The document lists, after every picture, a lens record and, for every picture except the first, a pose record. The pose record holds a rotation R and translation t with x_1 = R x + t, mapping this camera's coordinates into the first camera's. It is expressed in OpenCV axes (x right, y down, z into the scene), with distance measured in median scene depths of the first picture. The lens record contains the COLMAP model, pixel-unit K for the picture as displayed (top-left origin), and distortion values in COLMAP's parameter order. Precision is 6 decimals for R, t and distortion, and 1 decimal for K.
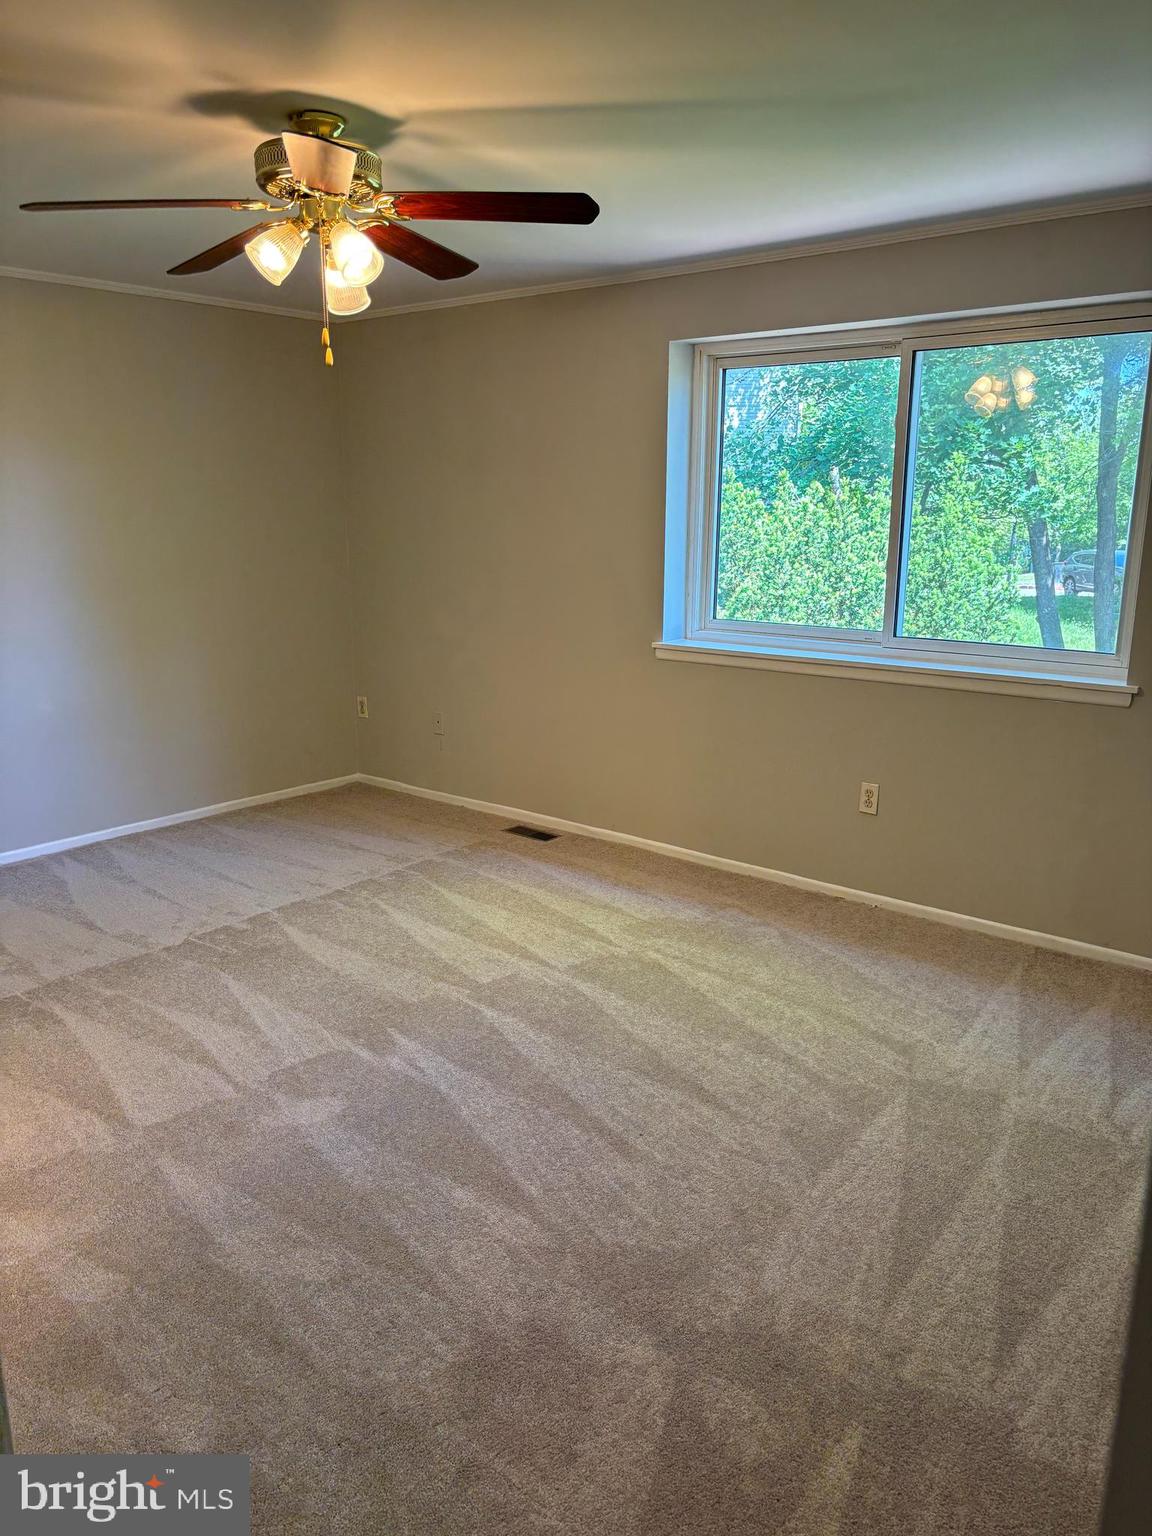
lens RADIAL K [[1159.1, 0, 570.2], [0, 1159.1, 765.5], [0, 0, 1]] dist [0.022065, -0.008801]
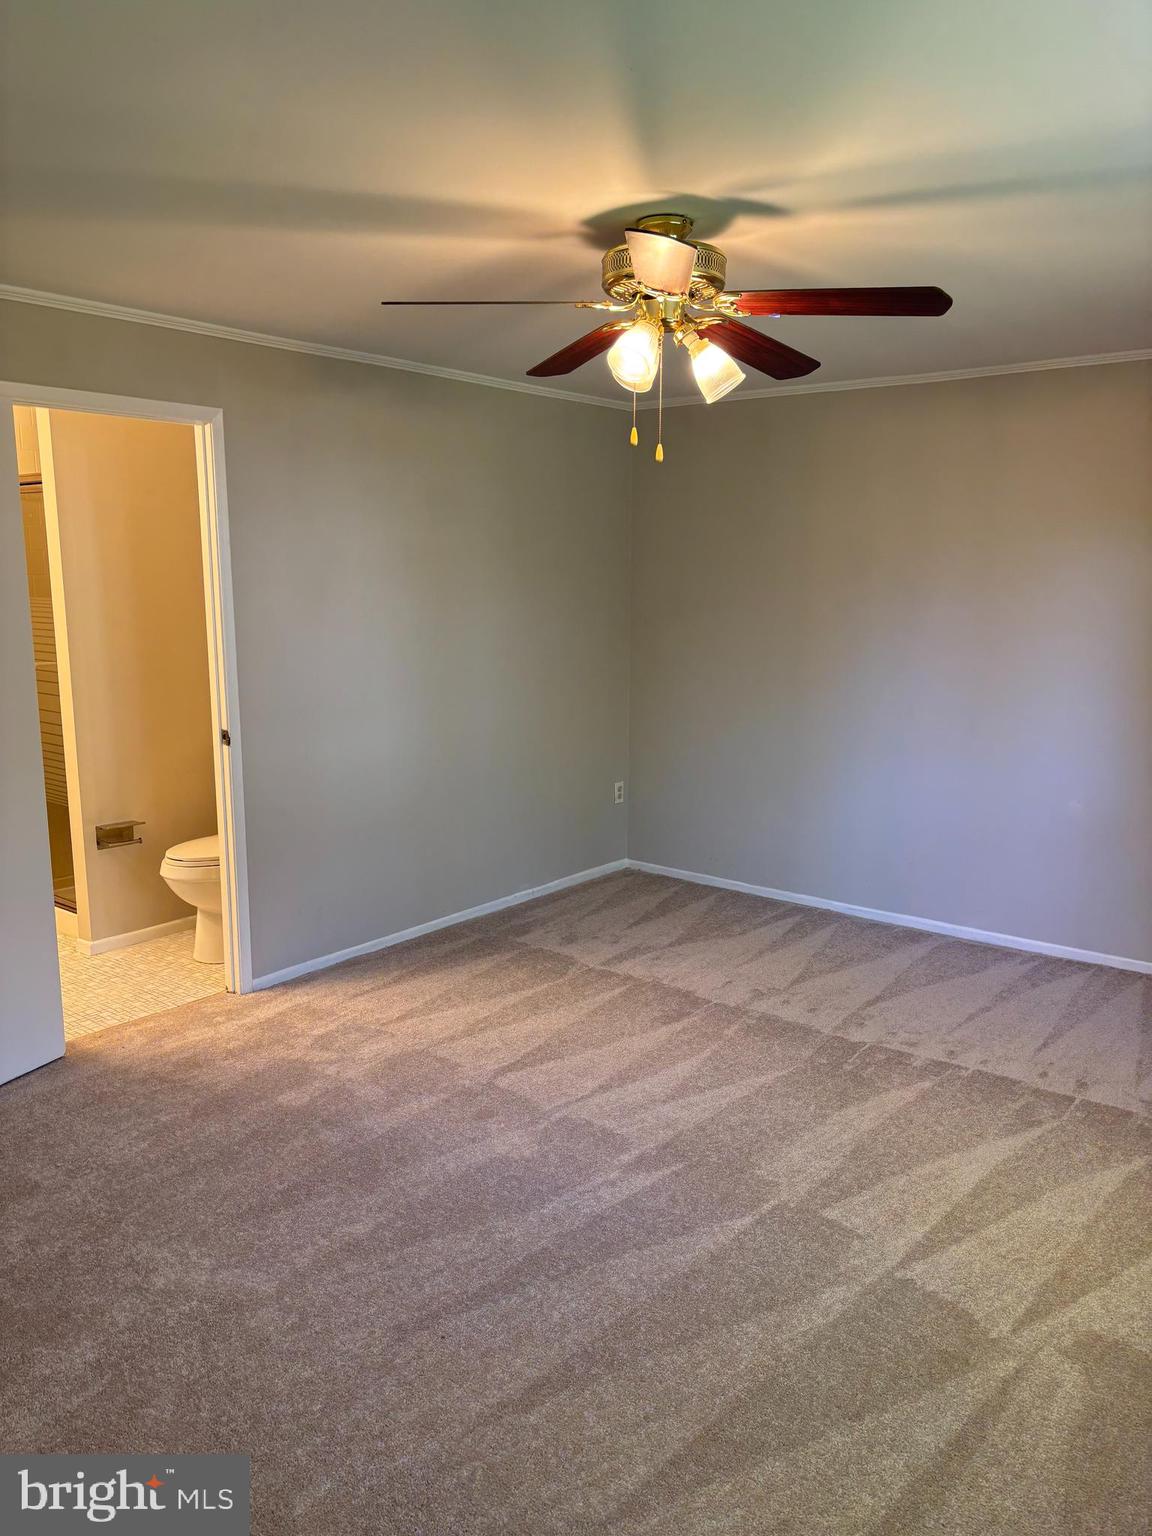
lens RADIAL K [[1159.1, 0, 568.2], [0, 1159.1, 770.3], [0, 0, 1]] dist [0.022065, -0.008801]
pose [[0.017806, 0.164008, -0.986298, 0.597792], [-0.229074, 0.960885, 0.155646, -0.165520], [0.973246, 0.223164, 0.054680, 0.688828]]
